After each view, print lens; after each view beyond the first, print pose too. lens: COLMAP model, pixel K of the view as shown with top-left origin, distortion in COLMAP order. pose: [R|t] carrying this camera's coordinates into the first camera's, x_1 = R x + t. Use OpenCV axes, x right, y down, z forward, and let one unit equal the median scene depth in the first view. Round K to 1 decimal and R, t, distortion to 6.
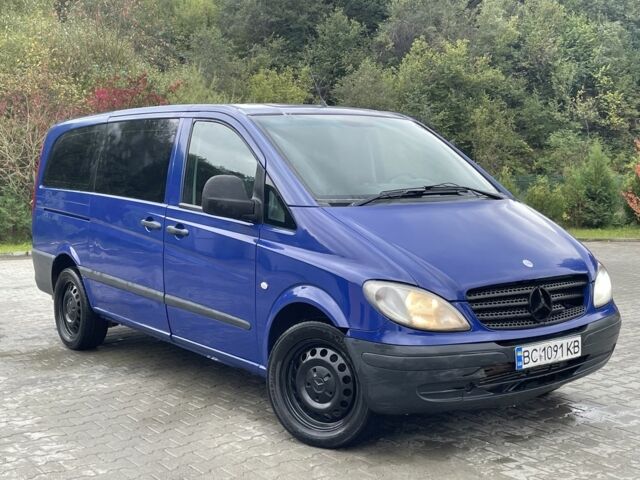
lens RADIAL K [[859.1, 0, 310.9], [0, 859.1, 239.2], [0, 0, 1]] dist [0.147368, -0.308143]
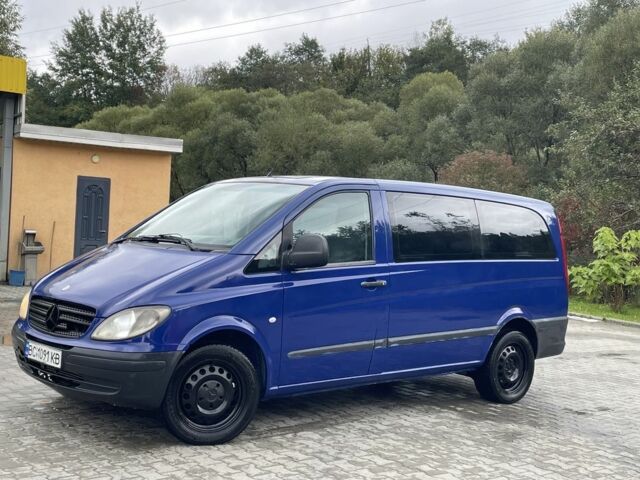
lens RADIAL K [[860.2, 0, 320.0], [0, 860.2, 240.0], [0, 0, 1]] dist [0.140241, -0.281283]
pose [[0.087369, 0.023828, -0.995891, 1.287231], [-0.141741, 0.989840, 0.011249, -0.091561], [0.986041, 0.140176, 0.089858, 1.009285]]
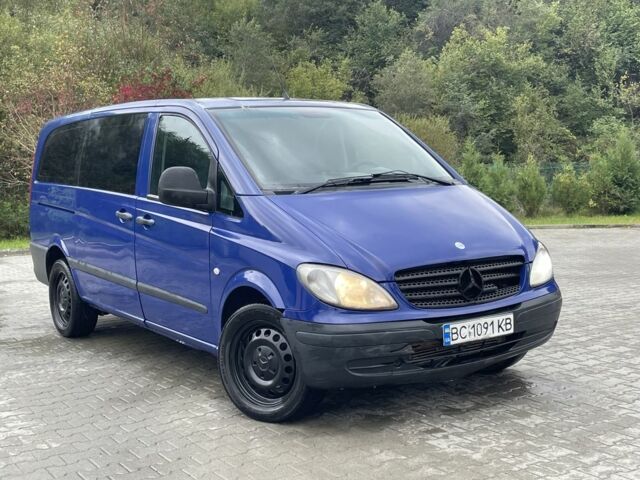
lens RADIAL K [[858.7, 0, 331.3], [0, 858.7, 250.8], [0, 0, 1]] dist [0.148460, -0.309891]
pose [[0.999287, -0.015619, -0.034381, 0.105076], [0.016371, 0.999631, 0.021696, 0.007269], [0.034029, -0.022243, 0.999173, -0.041725]]
